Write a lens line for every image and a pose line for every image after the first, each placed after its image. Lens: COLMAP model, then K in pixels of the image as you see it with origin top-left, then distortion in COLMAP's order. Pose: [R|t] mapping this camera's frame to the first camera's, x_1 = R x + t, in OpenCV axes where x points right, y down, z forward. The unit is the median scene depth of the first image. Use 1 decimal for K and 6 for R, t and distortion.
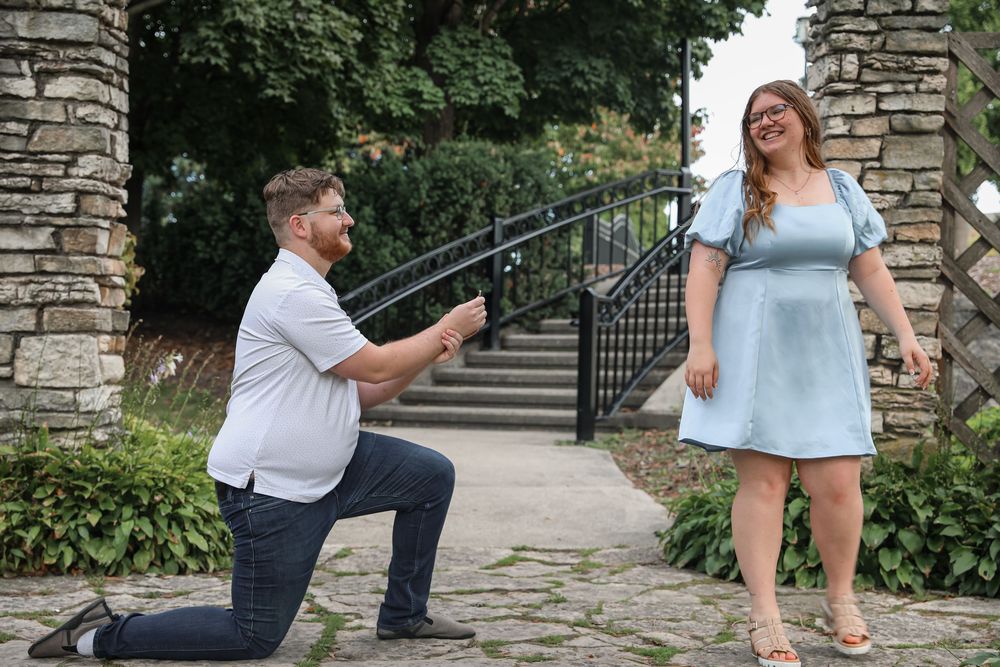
lens RADIAL K [[1586.0, 0, 500.0], [0, 1586.0, 333.5], [0, 0, 1]] dist [0.179035, 0.118172]
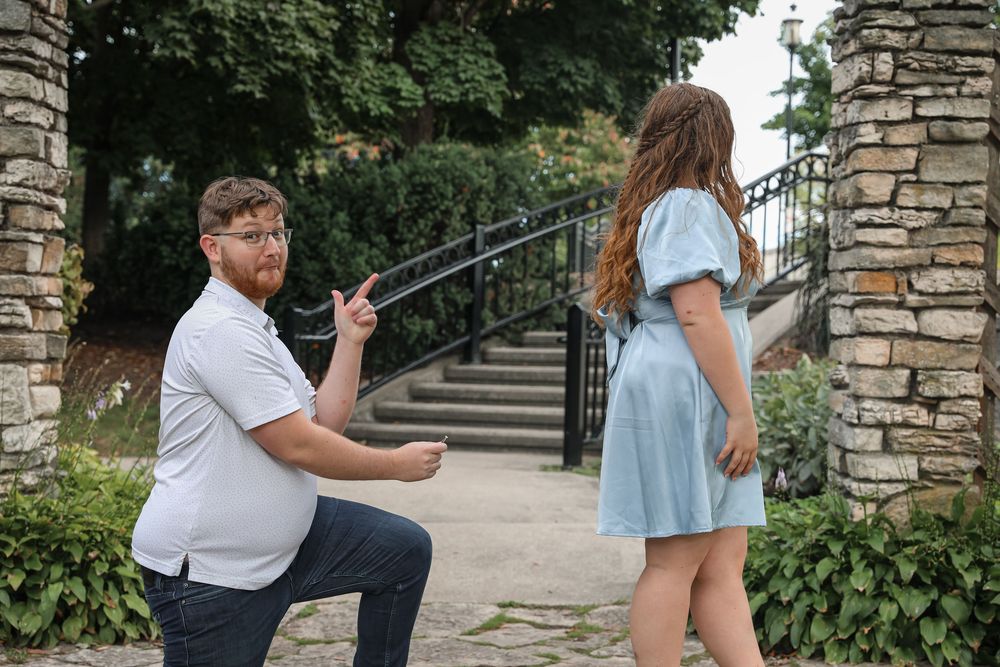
lens RADIAL K [[1565.9, 0, 500.0], [0, 1565.9, 333.5], [0, 0, 1]] dist [0.170140, 0.105767]
pose [[0.999866, 0.006143, 0.015183, -0.005937], [-0.006163, 0.999980, 0.001279, -0.018812], [-0.015174, -0.001372, 0.999884, 0.127166]]
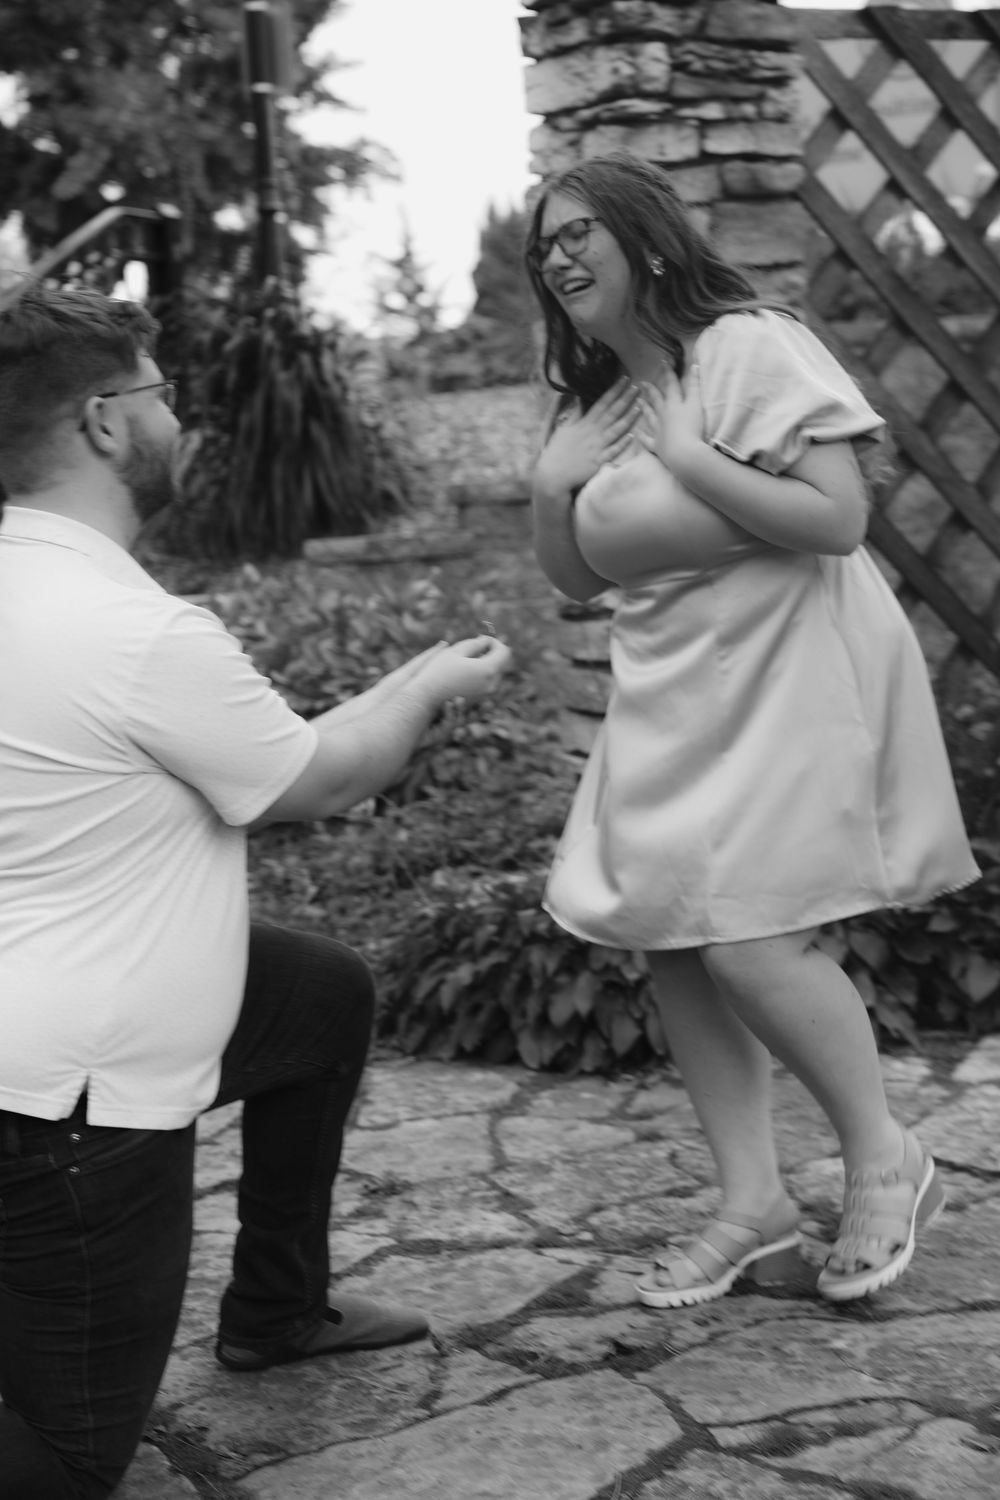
lens RADIAL K [[2593.0, 0, 501.6], [0, 2593.0, 756.6], [0, 0, 1]] dist [0.194422, 0.139454]
pose [[0.885060, -0.109376, 0.452444, -0.237534], [0.067285, 0.991855, 0.108155, -0.039399], [-0.460588, -0.065281, 0.885210, 0.249394]]
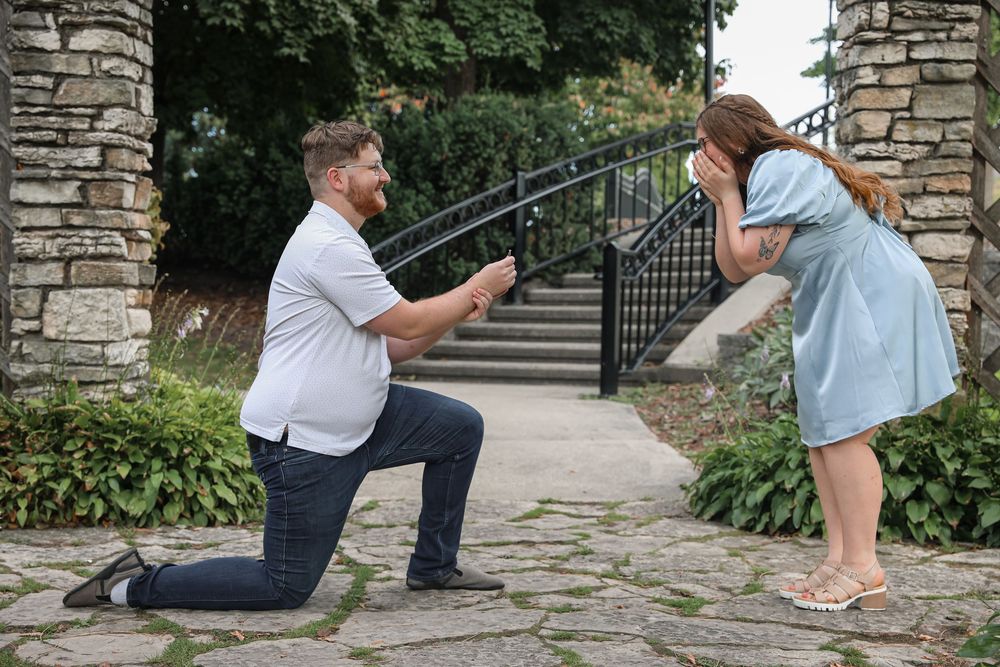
lens RADIAL K [[1586.0, 0, 500.0], [0, 1586.0, 333.5], [0, 0, 1]] dist [0.179035, 0.118172]
pose [[0.999920, -0.001779, -0.012533, -0.003779], [0.002132, 0.999600, 0.028194, 0.001089], [0.012477, -0.028219, 0.999524, 0.001053]]
